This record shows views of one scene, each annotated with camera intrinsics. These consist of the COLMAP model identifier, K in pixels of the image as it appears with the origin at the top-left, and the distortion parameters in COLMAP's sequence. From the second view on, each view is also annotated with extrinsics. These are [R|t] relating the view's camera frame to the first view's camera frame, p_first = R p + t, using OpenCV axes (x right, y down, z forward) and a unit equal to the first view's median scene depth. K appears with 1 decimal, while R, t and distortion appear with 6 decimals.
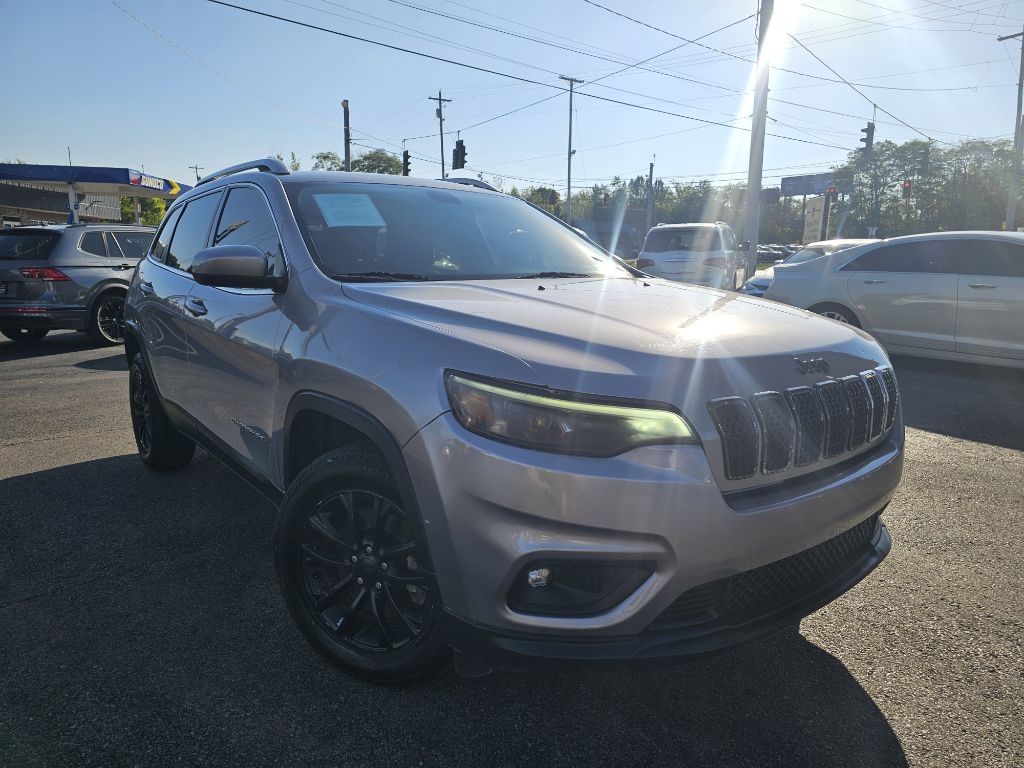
lens RADIAL K [[702.0, 0, 518.2], [0, 702.0, 389.4], [0, 0, 1]] dist [0.040085, -0.026972]
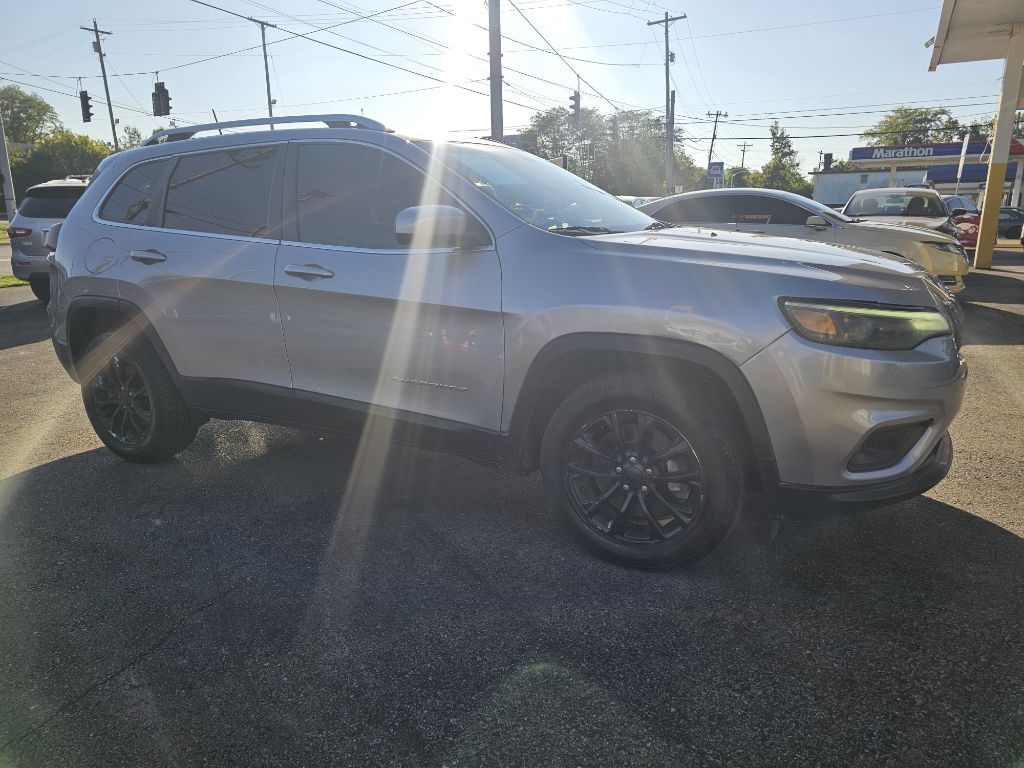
lens RADIAL K [[702.0, 0, 514.0], [0, 702.0, 382.1], [0, 0, 1]] dist [0.040085, -0.026972]
pose [[0.915849, -0.106319, 0.387190, -0.060495], [0.087853, 0.994001, 0.065137, 0.000138], [-0.391793, -0.025640, 0.919696, -0.000680]]
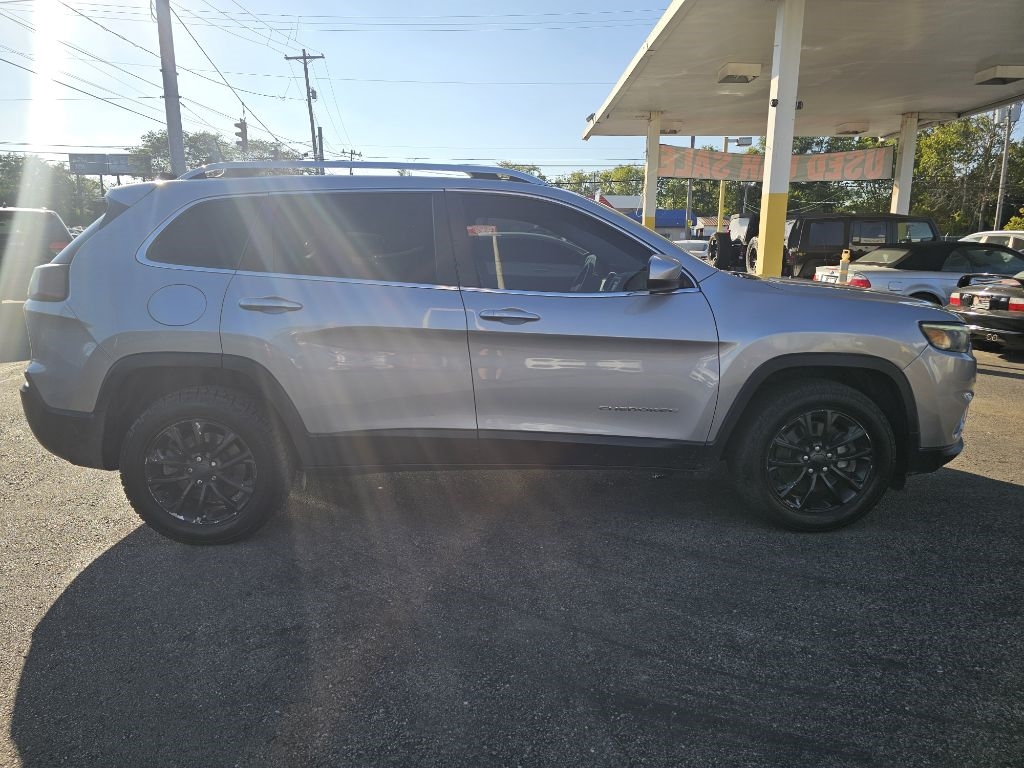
lens RADIAL K [[702.0, 0, 510.6], [0, 702.0, 382.3], [0, 0, 1]] dist [0.040085, -0.026972]
pose [[0.596819, -0.150788, 0.788080, -0.131953], [0.141596, 0.986561, 0.081533, -0.010340], [-0.789783, 0.062929, 0.610149, 0.040627]]
